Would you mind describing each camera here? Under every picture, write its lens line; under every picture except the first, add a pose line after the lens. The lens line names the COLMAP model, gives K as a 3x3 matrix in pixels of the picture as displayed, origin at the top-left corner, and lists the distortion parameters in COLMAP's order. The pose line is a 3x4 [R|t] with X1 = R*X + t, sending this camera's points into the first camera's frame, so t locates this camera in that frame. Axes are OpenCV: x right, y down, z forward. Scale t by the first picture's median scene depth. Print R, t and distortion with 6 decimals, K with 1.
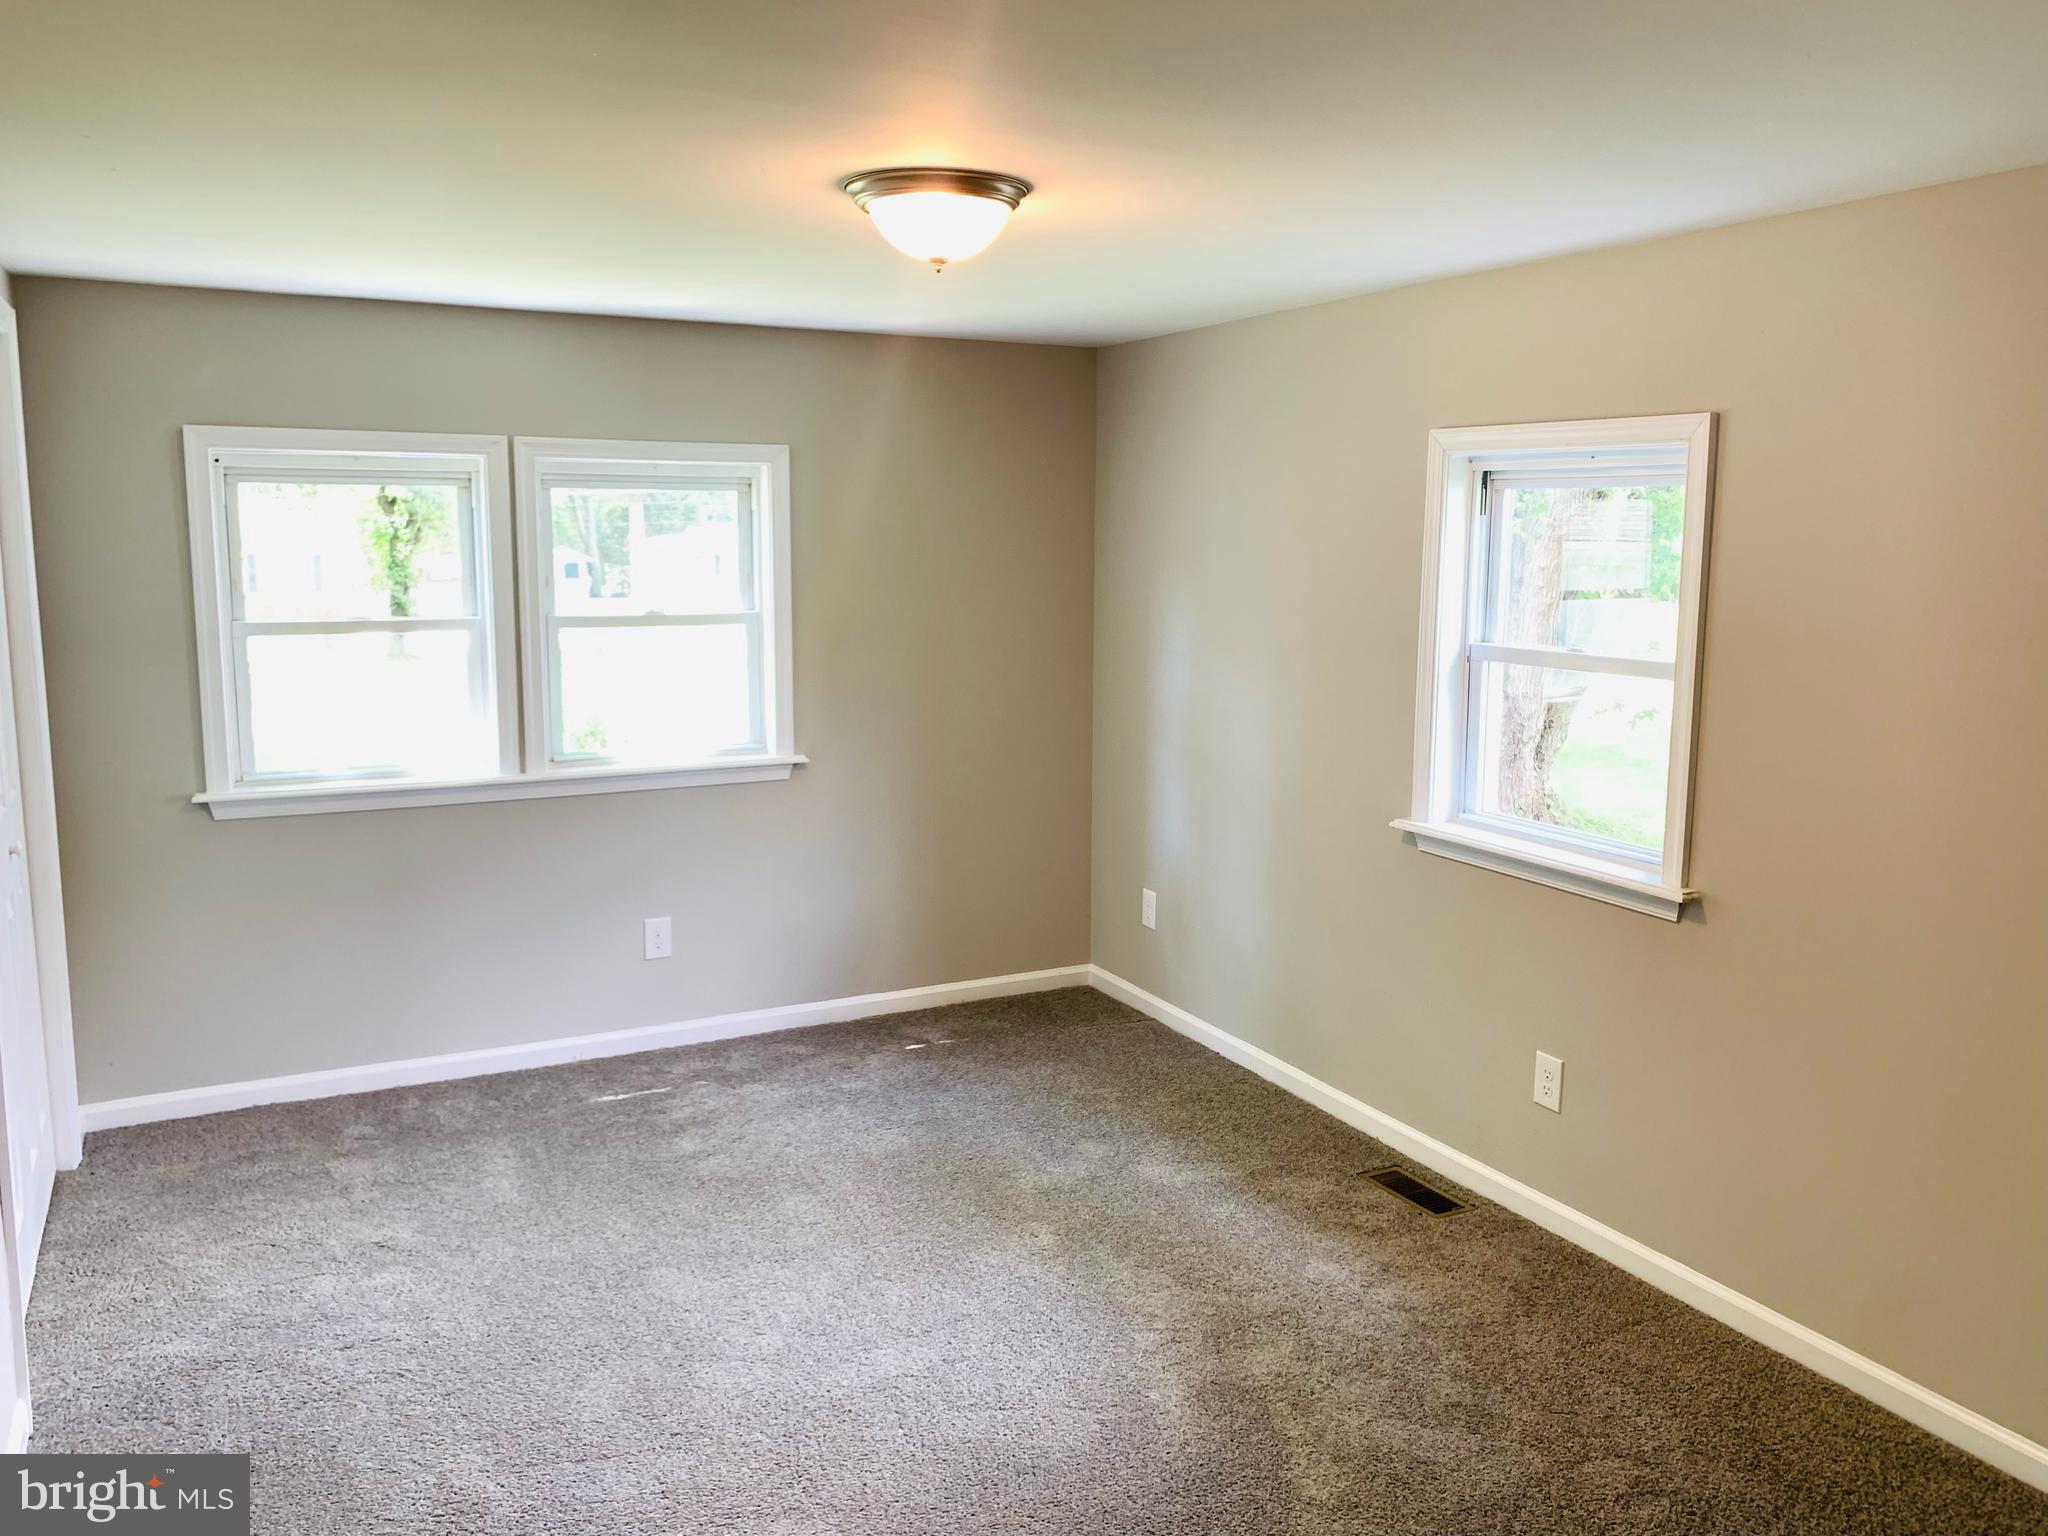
lens RADIAL K [[1574.3, 0, 1027.8], [0, 1574.3, 751.0], [0, 0, 1]] dist [0.034441, -0.036488]
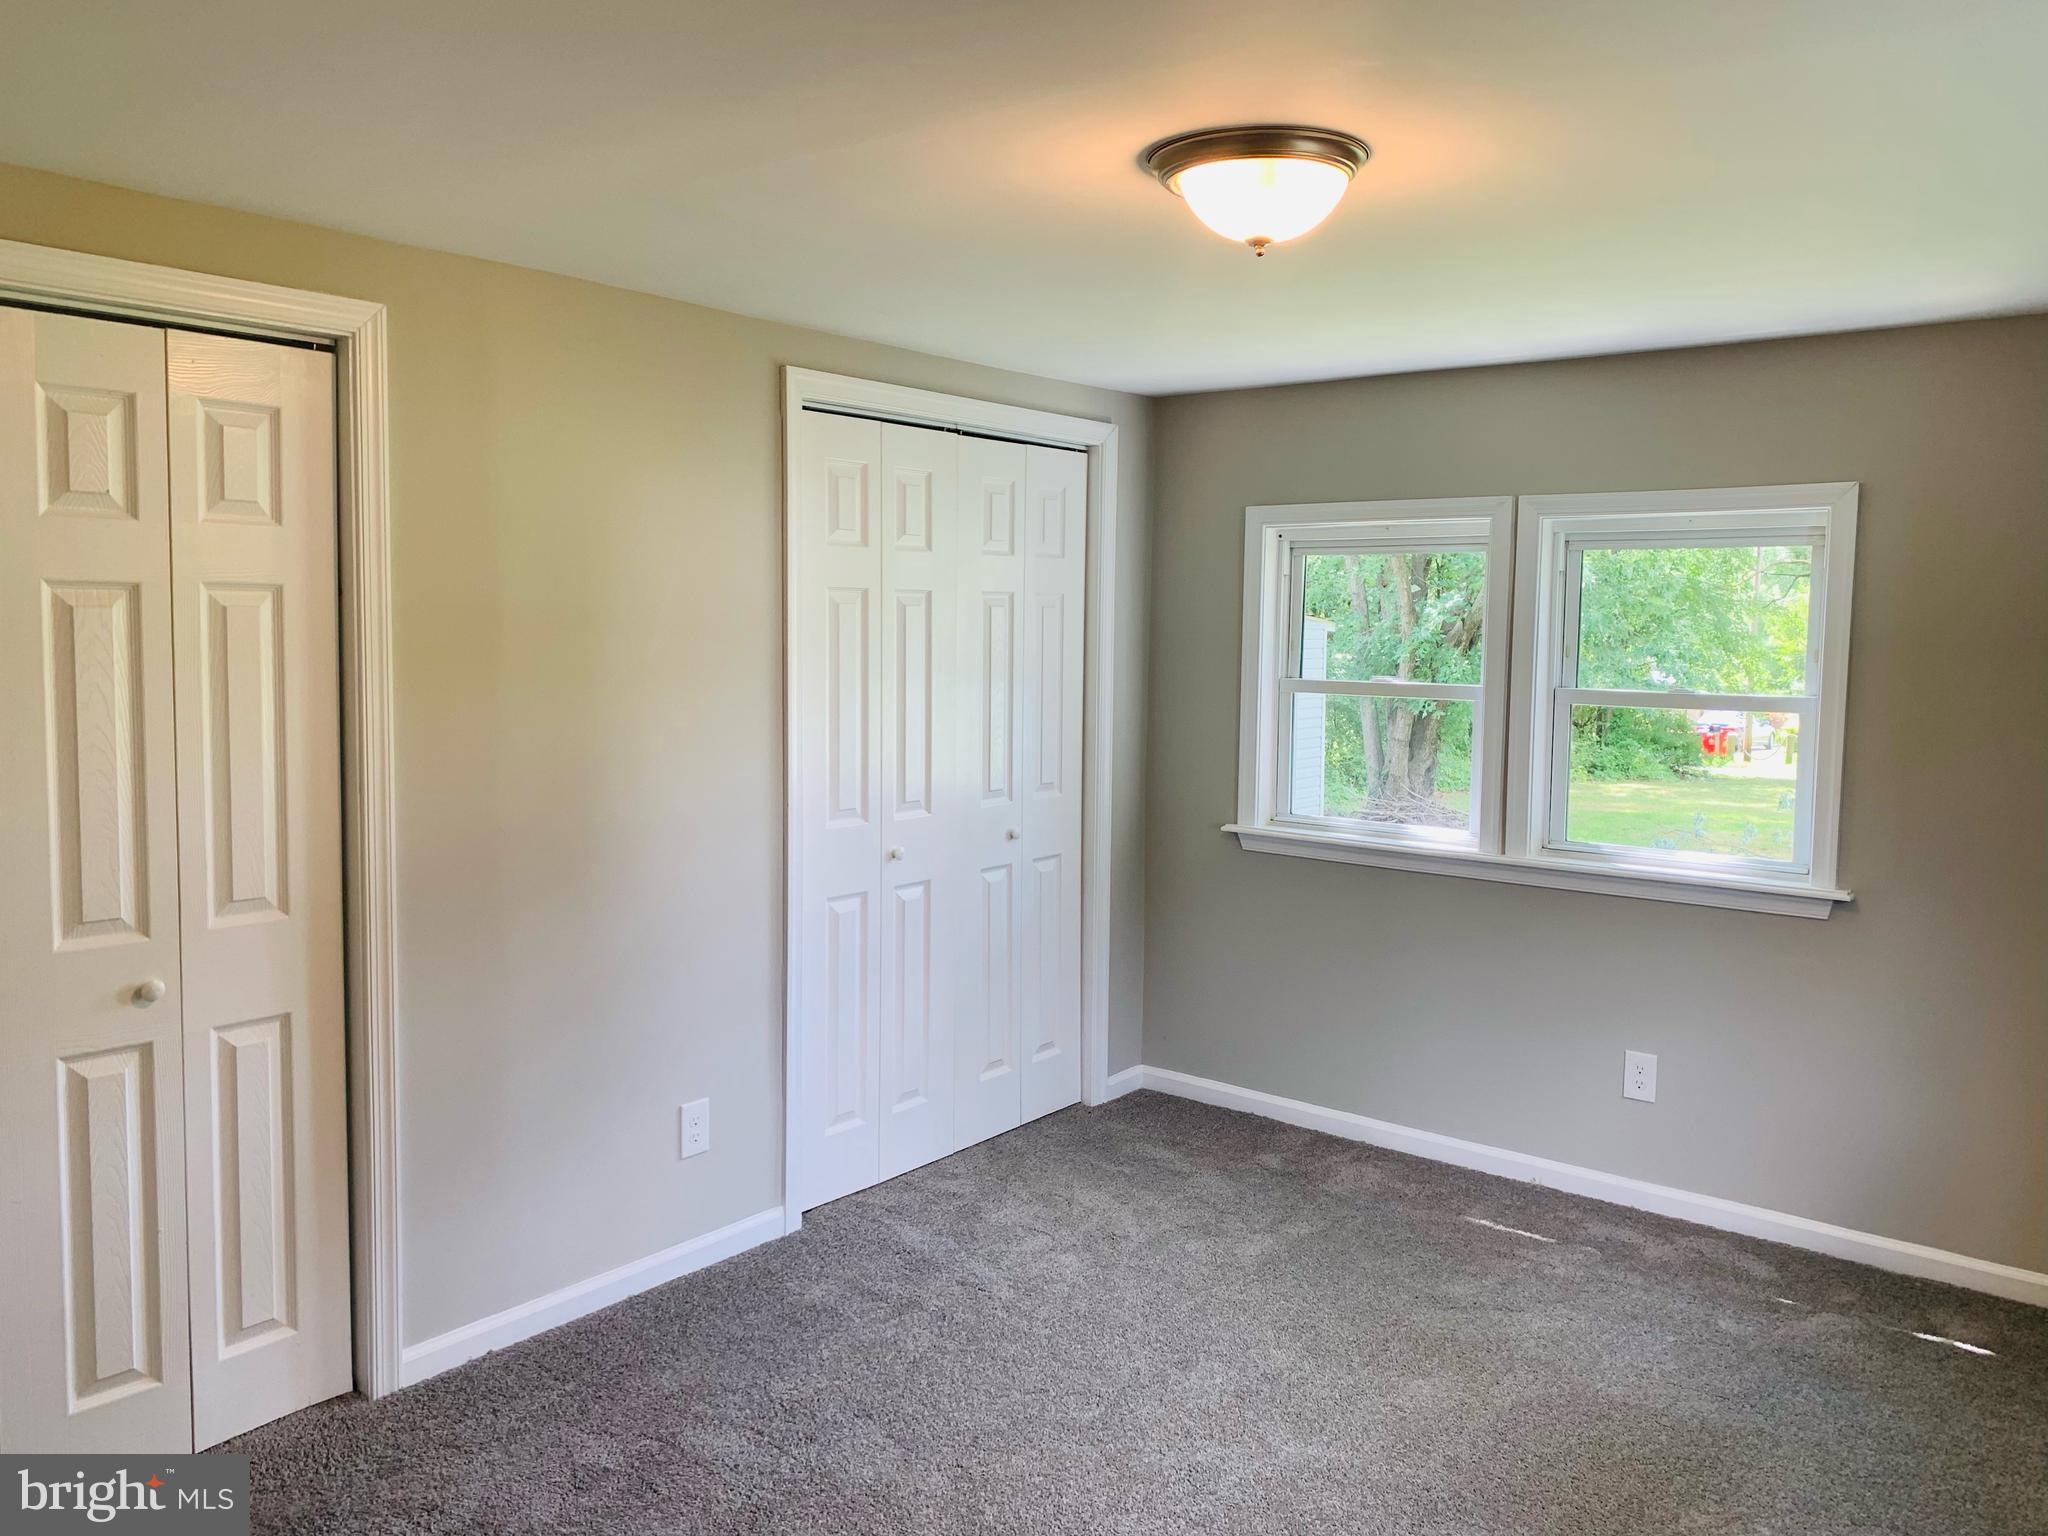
lens RADIAL K [[1574.1, 0, 997.3], [0, 1574.1, 736.7], [0, 0, 1]] dist [0.024173, -0.002673]
pose [[0.404579, 0.070438, -0.911786, 0.406909], [-0.141356, 0.989863, 0.013747, -0.025158], [0.903512, 0.123325, 0.410435, 0.339395]]
